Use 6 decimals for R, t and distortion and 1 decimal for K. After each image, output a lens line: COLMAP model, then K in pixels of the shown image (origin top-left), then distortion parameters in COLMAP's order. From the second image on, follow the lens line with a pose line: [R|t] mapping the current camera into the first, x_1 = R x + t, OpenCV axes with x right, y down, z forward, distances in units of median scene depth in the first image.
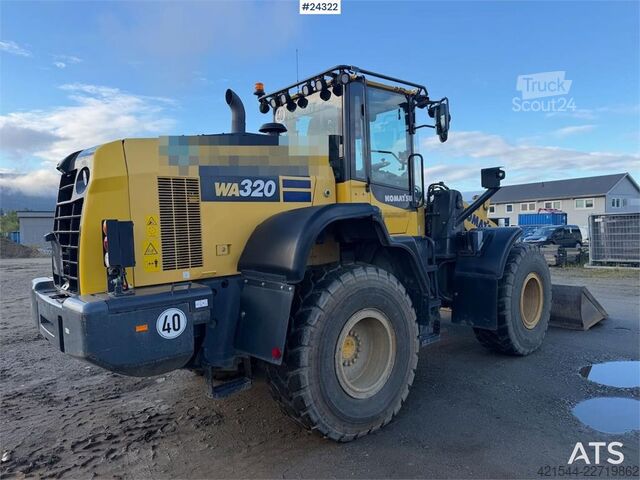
lens RADIAL K [[444.2, 0, 320.0], [0, 444.2, 240.0], [0, 0, 1]] dist [0.058815, -0.061963]
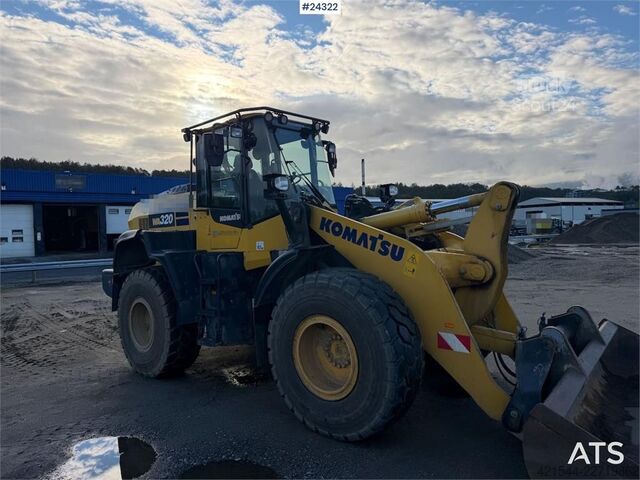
lens RADIAL K [[461.7, 0, 320.0], [0, 461.7, 240.0], [0, 0, 1]] dist [0.055181, -0.073207]
pose [[0.126202, 0.038442, -0.991259, 1.685622], [0.005877, 0.999202, 0.039499, -0.100416], [0.991987, -0.010810, 0.125876, 1.323434]]
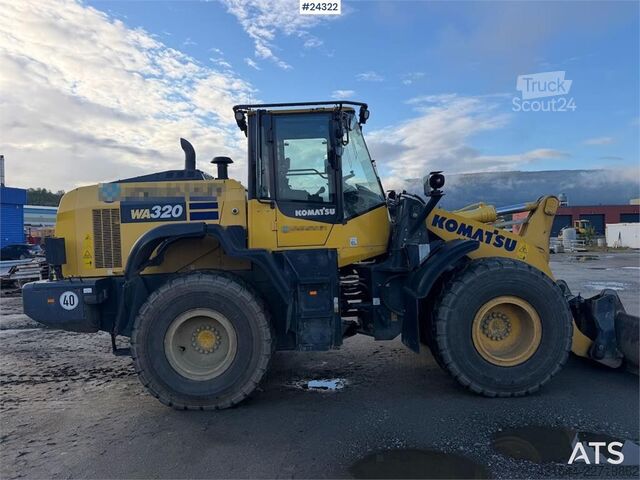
lens RADIAL K [[452.2, 0, 328.5], [0, 452.2, 238.8], [0, 0, 1]] dist [0.060870, -0.064123]
pose [[0.761484, 0.012600, -0.648061, 1.103395], [-0.011995, 0.999914, 0.005347, -0.044768], [0.648073, 0.003701, 0.761569, 0.252915]]
